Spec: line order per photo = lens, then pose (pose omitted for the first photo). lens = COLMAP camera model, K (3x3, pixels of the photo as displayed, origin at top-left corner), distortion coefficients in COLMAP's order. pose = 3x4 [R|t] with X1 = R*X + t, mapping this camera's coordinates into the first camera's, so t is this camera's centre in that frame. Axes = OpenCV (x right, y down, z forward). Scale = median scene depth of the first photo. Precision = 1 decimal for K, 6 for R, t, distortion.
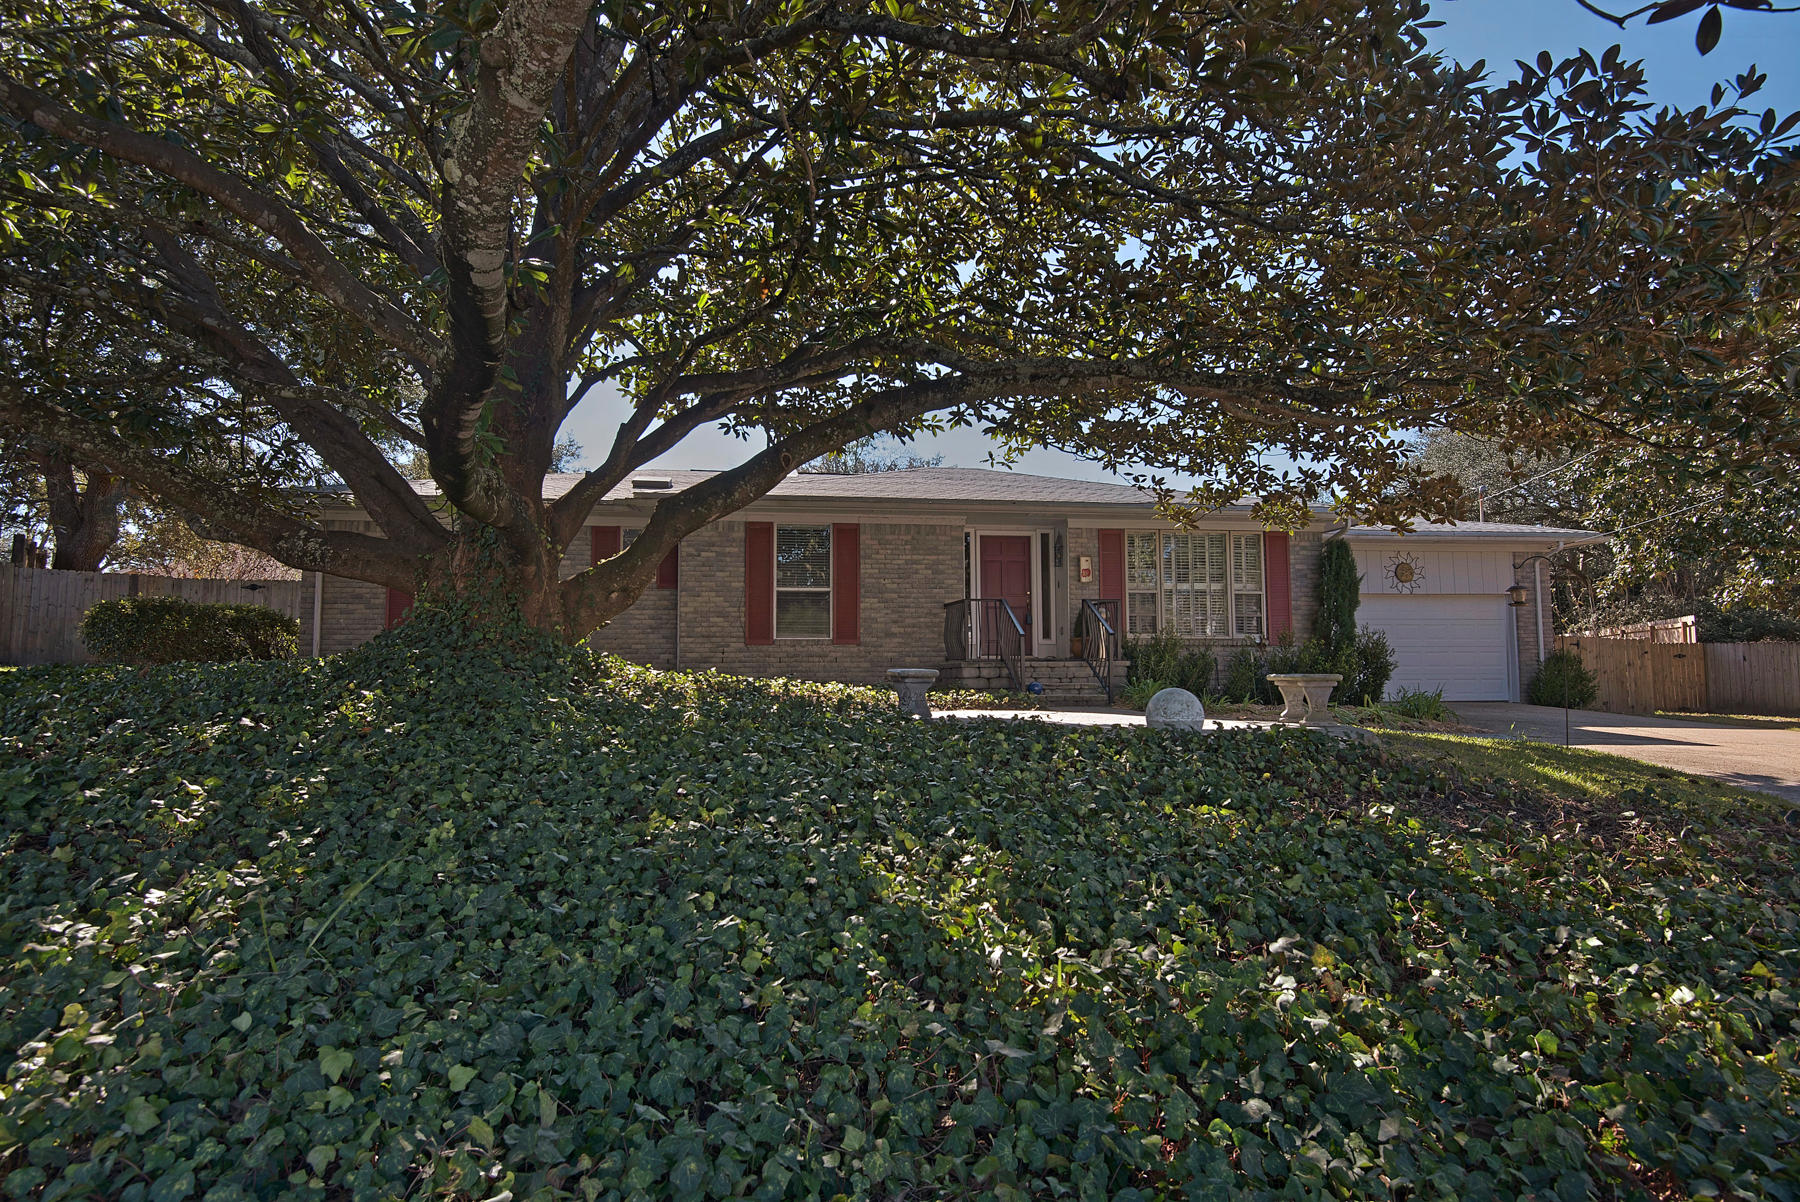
lens RADIAL K [[906.8, 0, 893.9], [0, 906.8, 597.9], [0, 0, 1]] dist [0.023072, -0.007118]
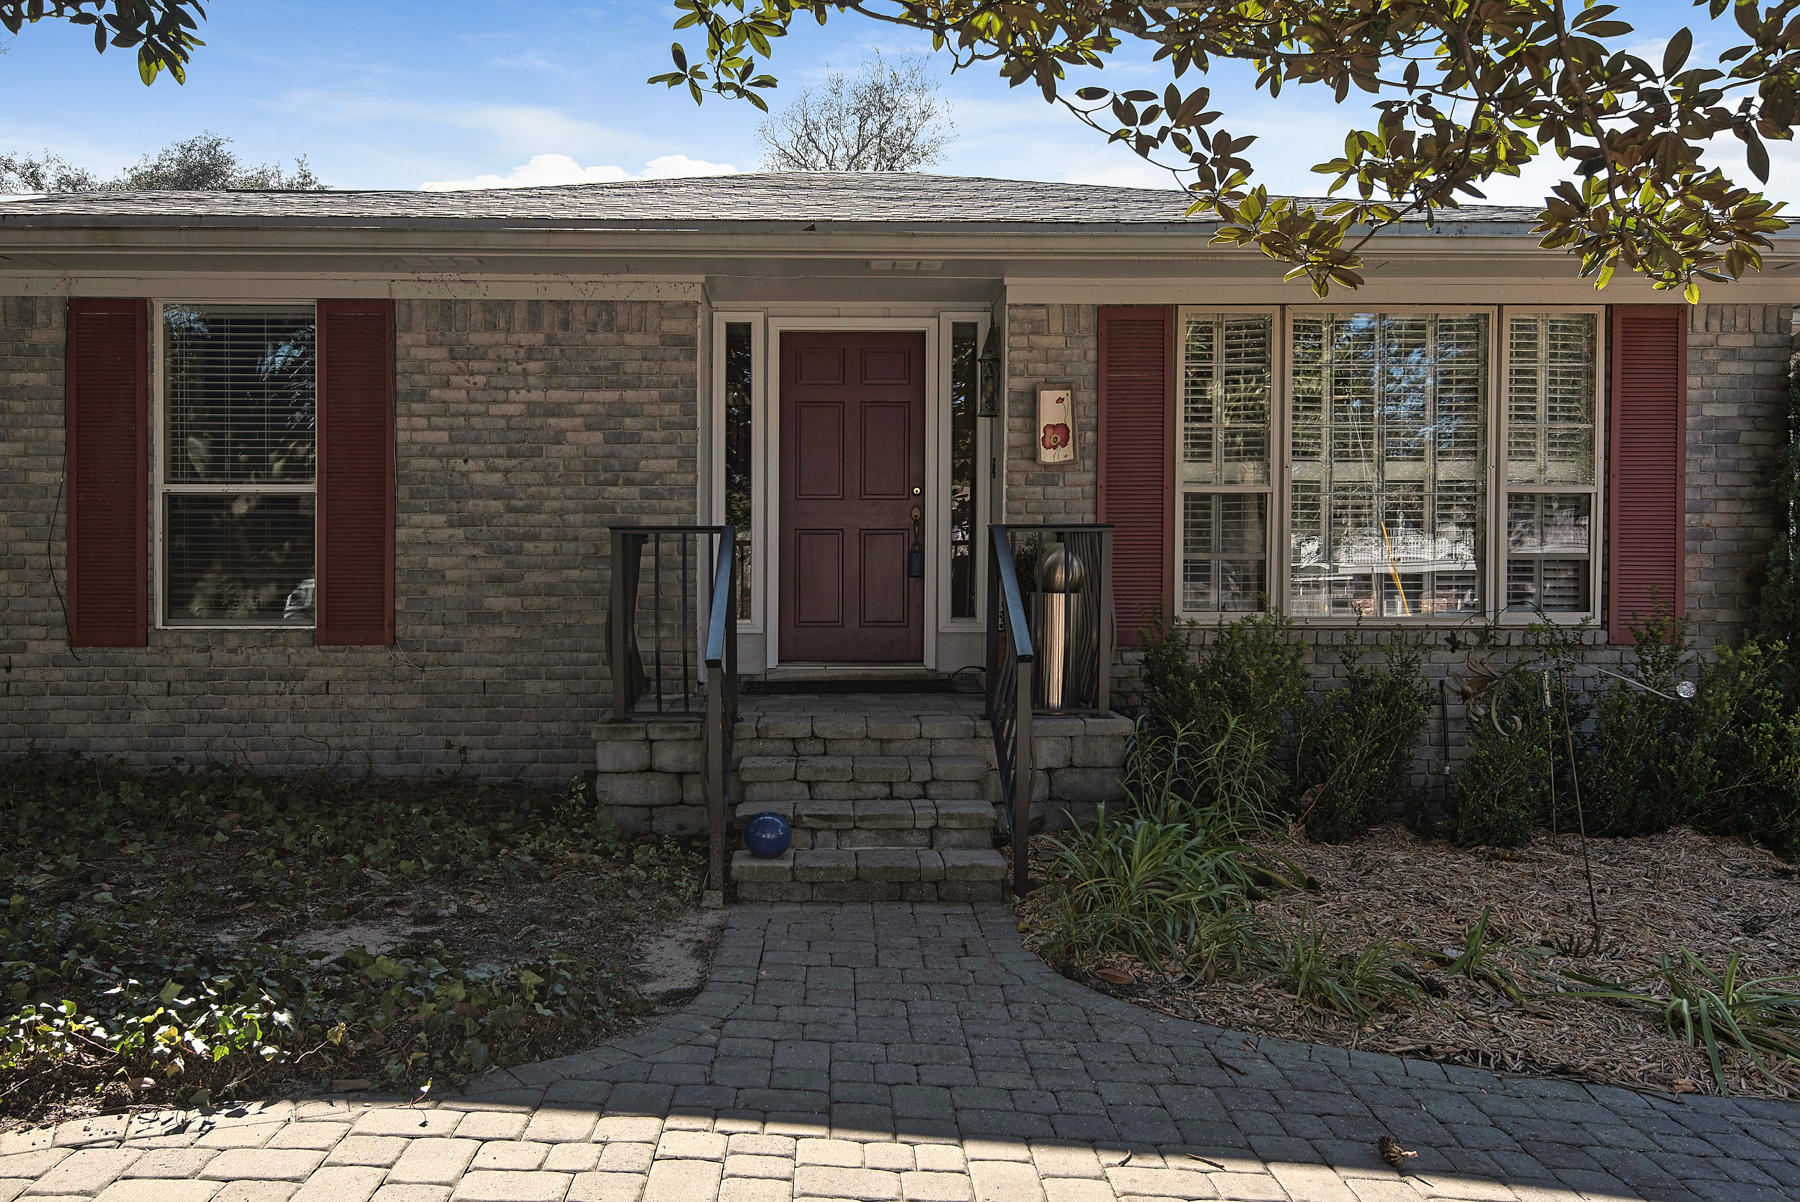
lens RADIAL K [[1378.7, 0, 856.5], [0, 1378.7, 582.1], [0, 0, 1]] dist [0.016202, -0.003952]
pose [[0.991284, 0.007797, -0.131510, 0.205913], [0.004267, 0.995823, 0.091203, -0.020142], [0.131672, -0.090969, 0.987110, 0.464842]]
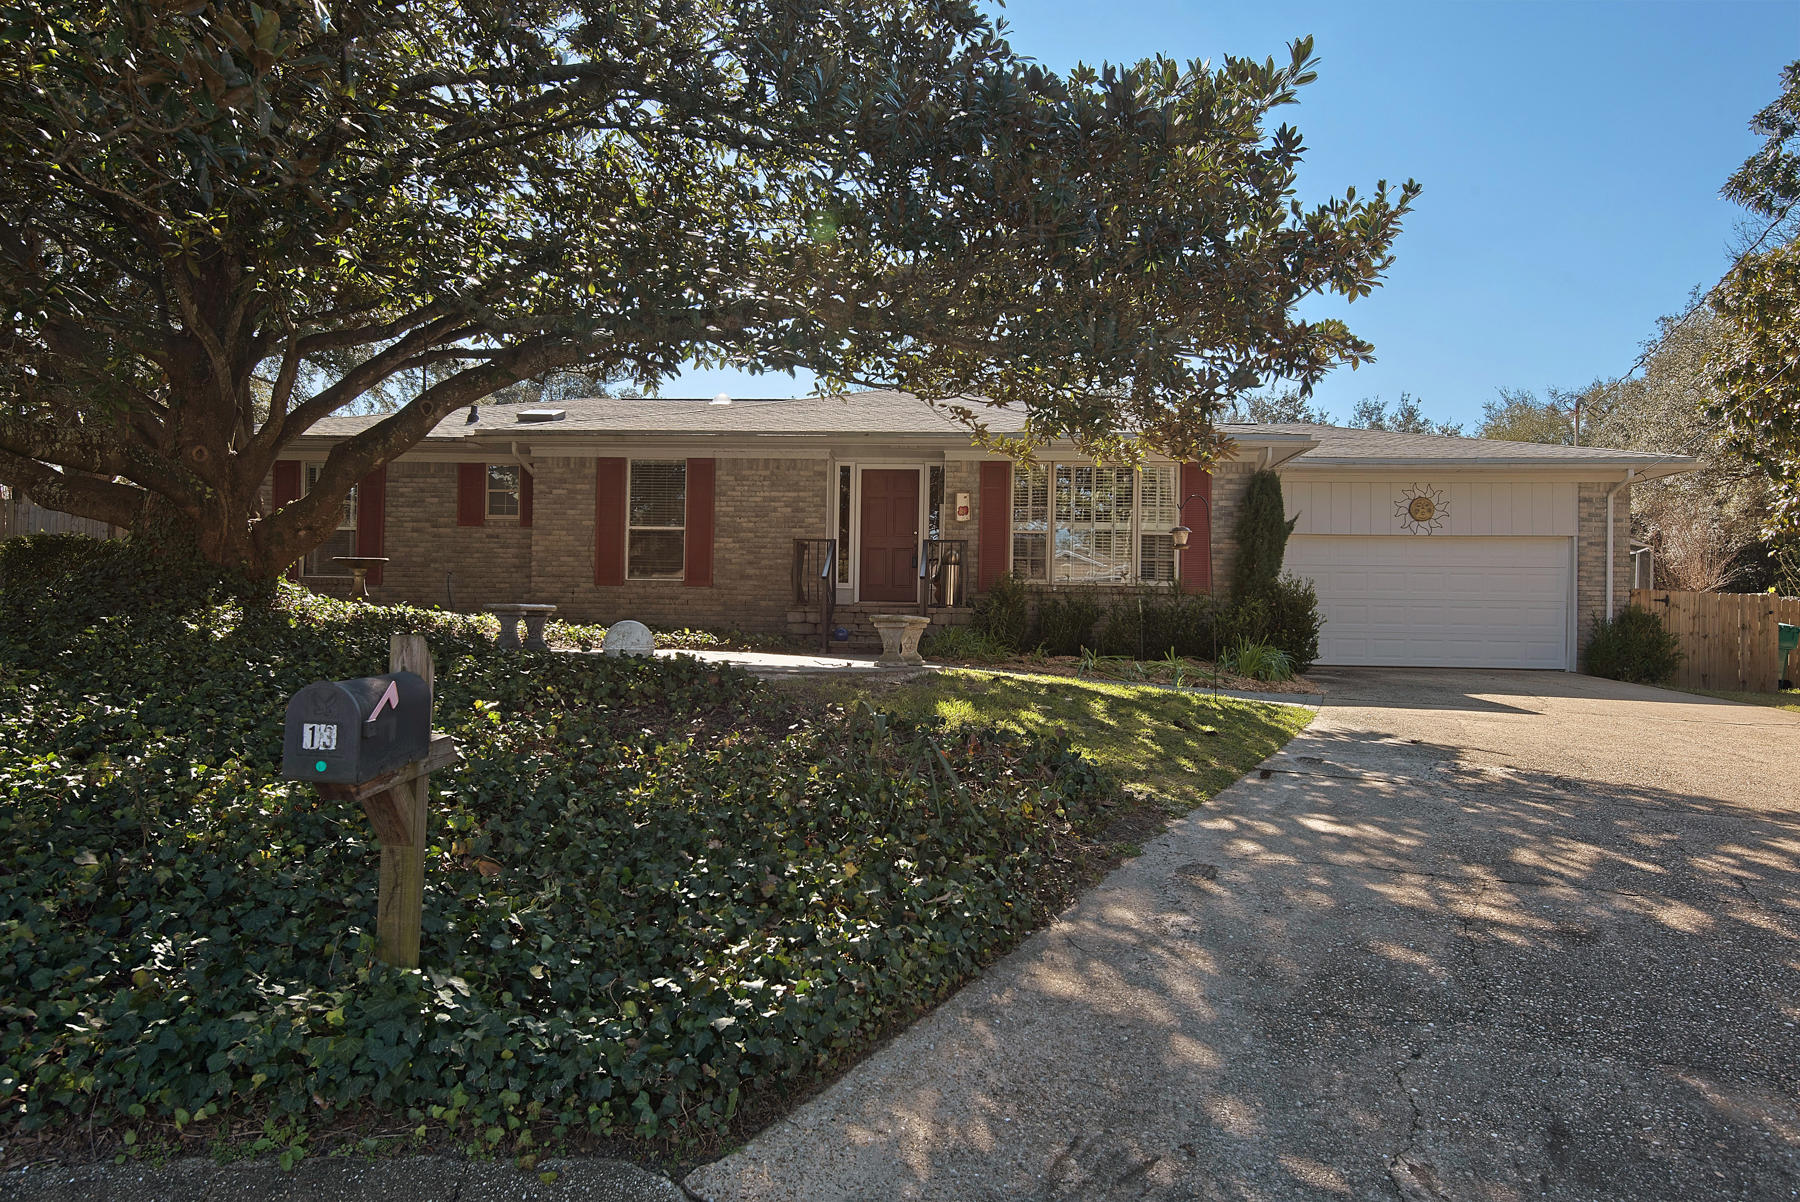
lens RADIAL K [[1125.5, 0, 911.0], [0, 1125.5, 589.8], [0, 0, 1]] dist [0.025888, 0.003937]
pose [[0.978682, 0.014858, -0.204845, 0.392188], [-0.005116, 0.998834, 0.048006, -0.002222], [0.205319, -0.045934, 0.977617, -0.111939]]
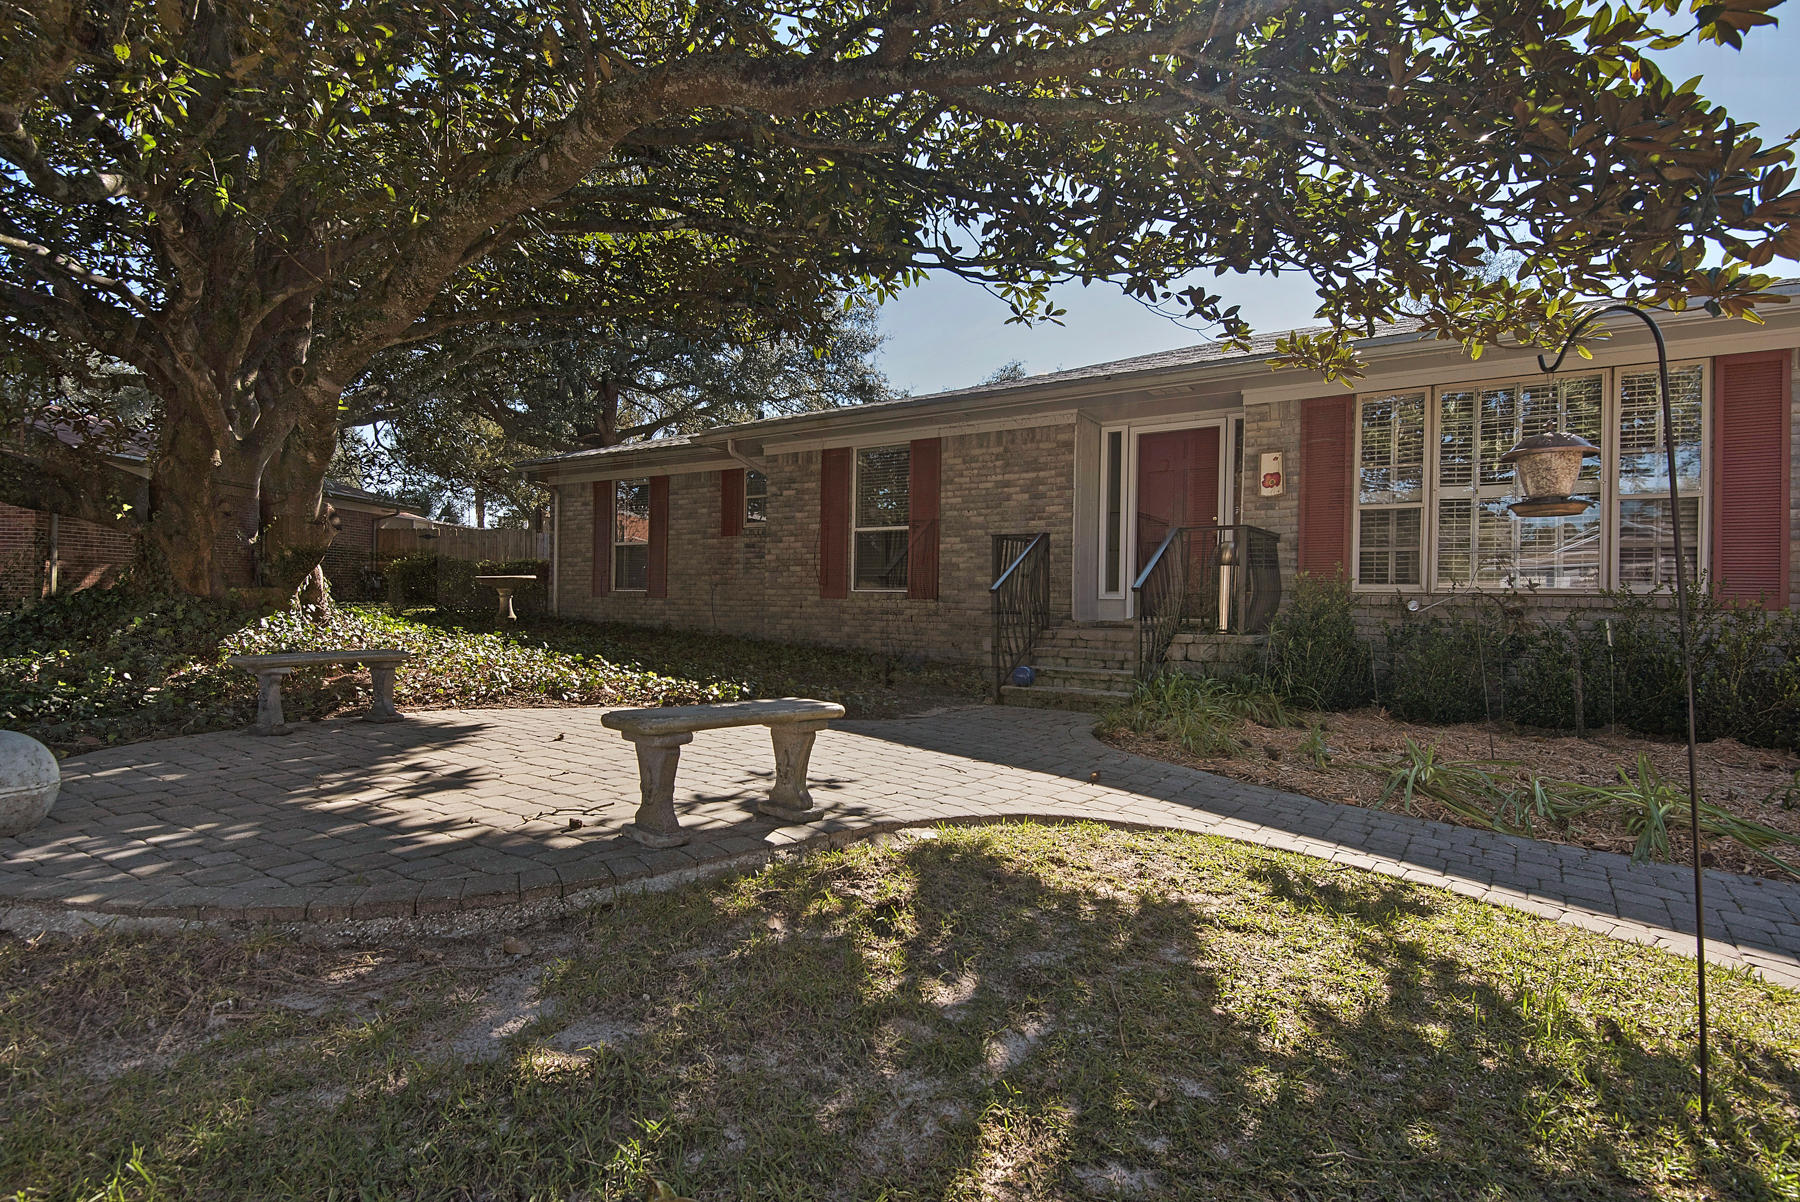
lens RADIAL K [[906.8, 0, 906.3], [0, 906.8, 603.0], [0, 0, 1]] dist [0.023072, -0.007118]
pose [[0.739366, 0.016170, -0.673109, 0.434980], [0.033296, 0.997610, 0.060539, 0.008426], [0.672479, -0.067173, 0.737061, 0.401580]]
